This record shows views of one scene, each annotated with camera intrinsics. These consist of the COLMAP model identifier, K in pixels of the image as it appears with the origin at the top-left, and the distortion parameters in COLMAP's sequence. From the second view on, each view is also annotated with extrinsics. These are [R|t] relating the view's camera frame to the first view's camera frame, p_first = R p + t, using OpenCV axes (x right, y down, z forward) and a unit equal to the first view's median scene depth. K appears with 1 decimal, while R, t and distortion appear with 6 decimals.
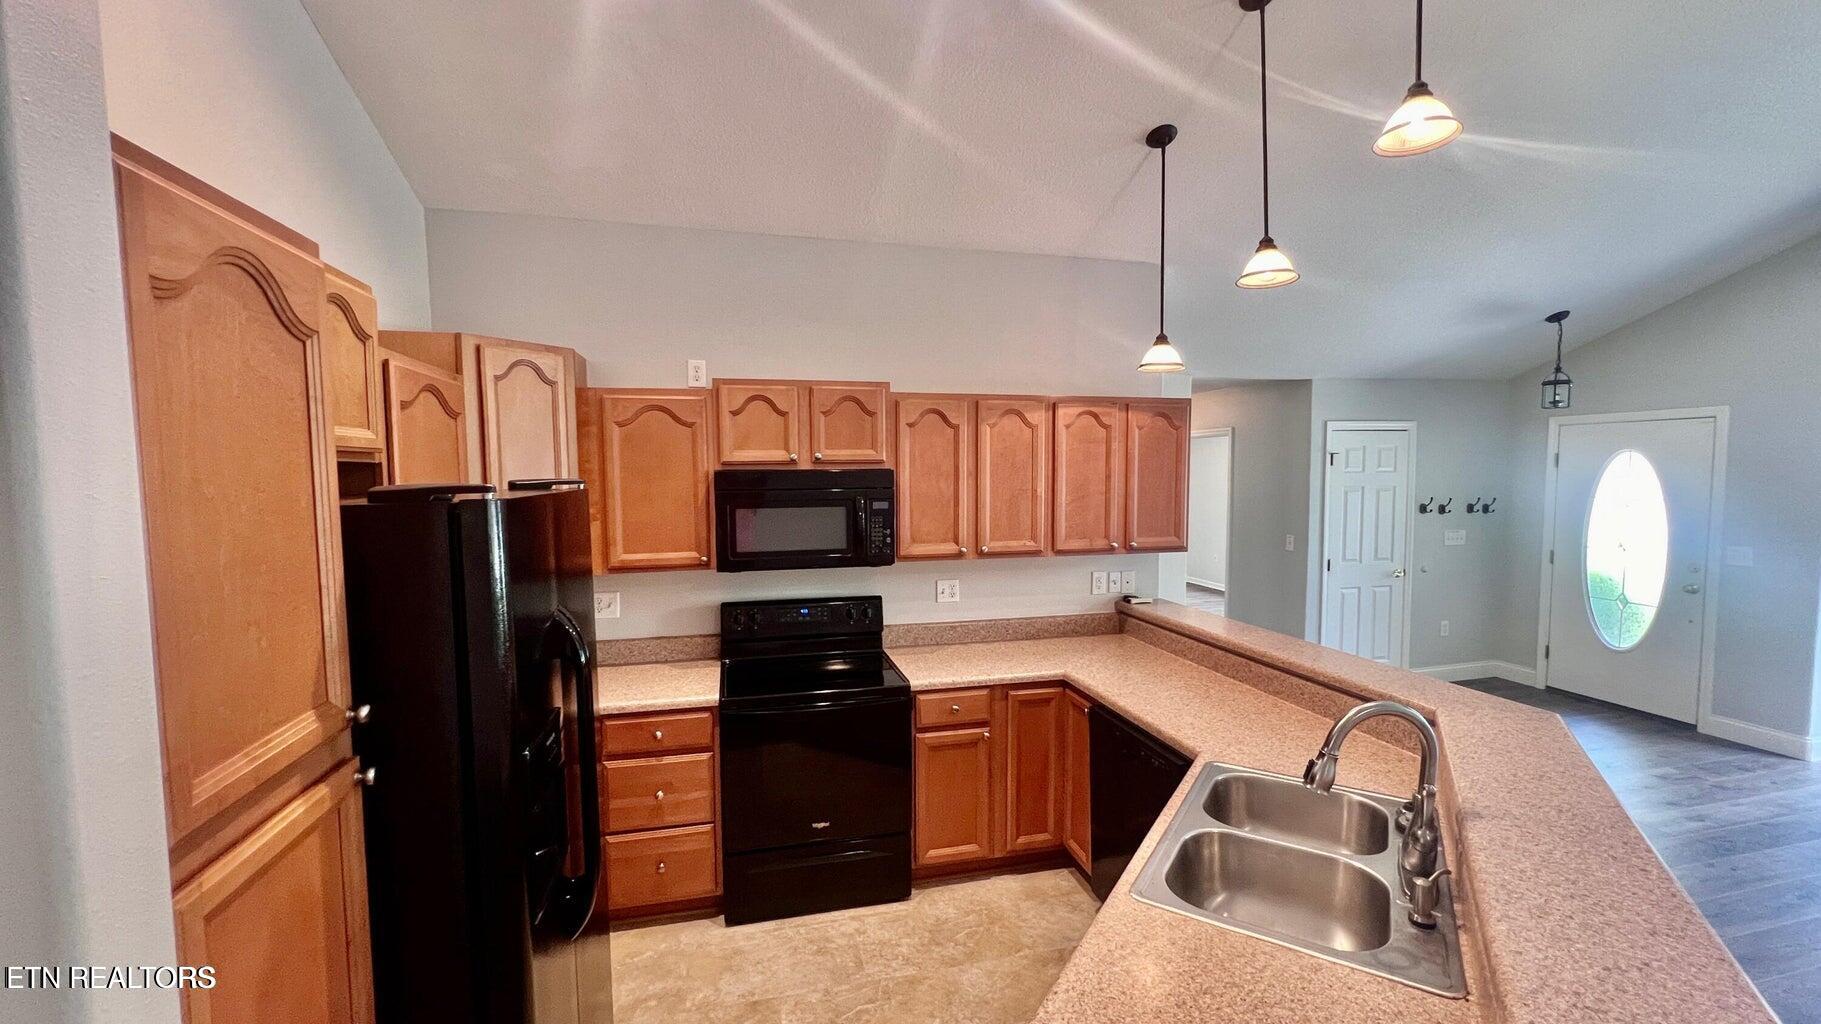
lens RADIAL K [[725.8, 0, 909.8], [0, 725.8, 518.5], [0, 0, 1]] dist [-0.002204, 0.000494]
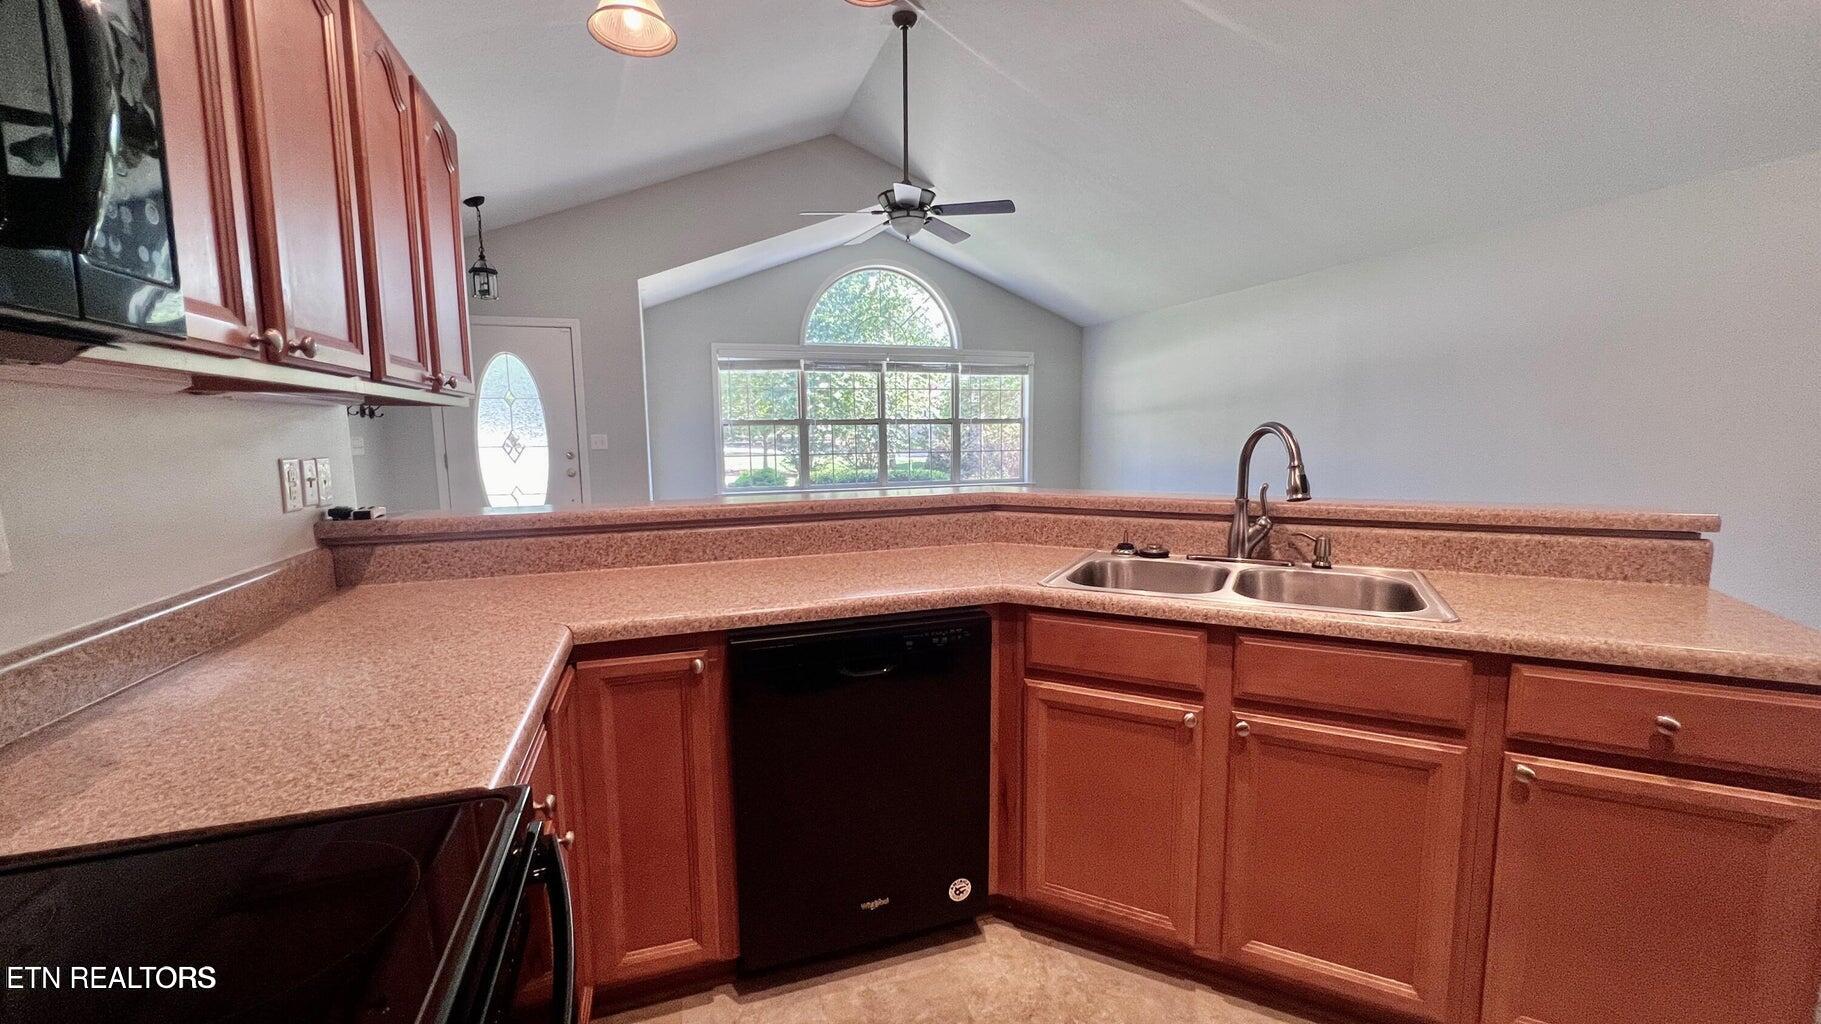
lens RADIAL K [[725.8, 0, 917.7], [0, 725.8, 510.2], [0, 0, 1]] dist [-0.002204, 0.000494]
pose [[-0.097298, -0.105211, 0.989679, -0.228927], [0.077593, 0.990568, 0.112934, 0.093068], [-0.992226, 0.087780, -0.088217, 0.754658]]
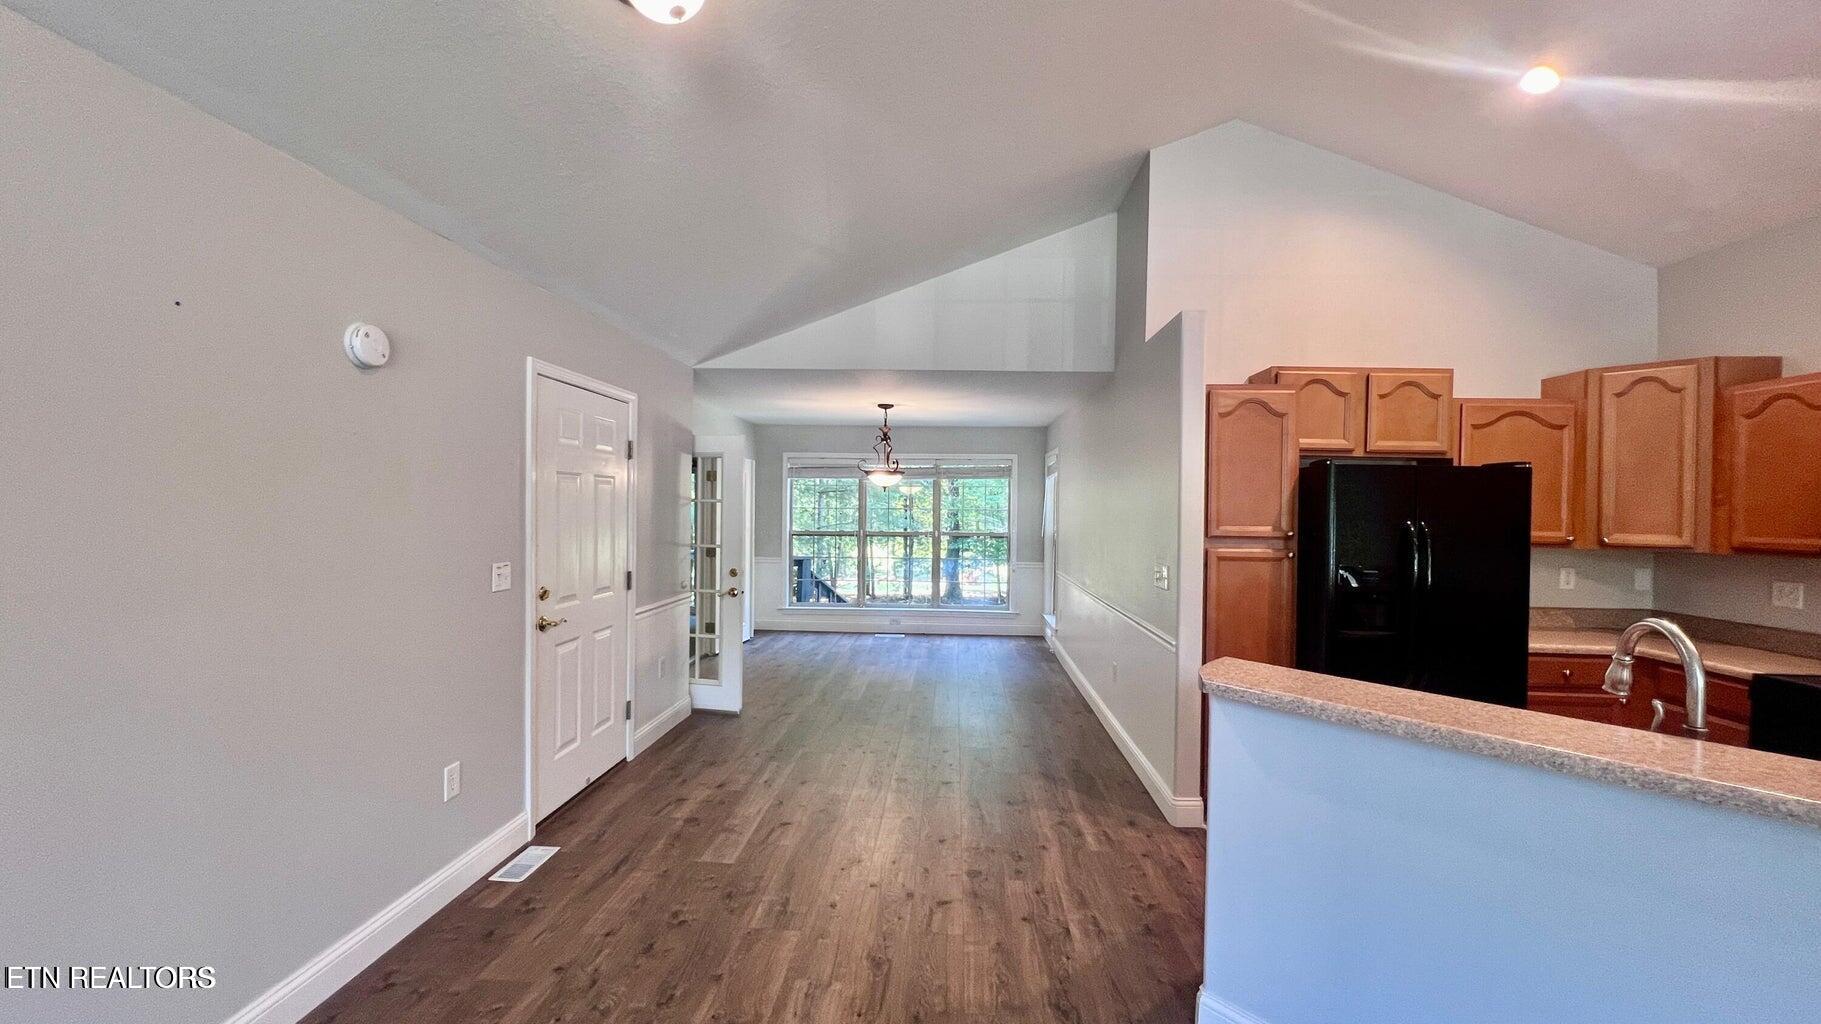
lens RADIAL K [[725.8, 0, 910.8], [0, 725.8, 514.3], [0, 0, 1]] dist [-0.002204, 0.000494]
pose [[-0.294190, 0.011092, -0.955683, 0.870180], [-0.078522, 0.996272, 0.035735, 0.065683], [0.952516, 0.085555, -0.292222, 0.114442]]
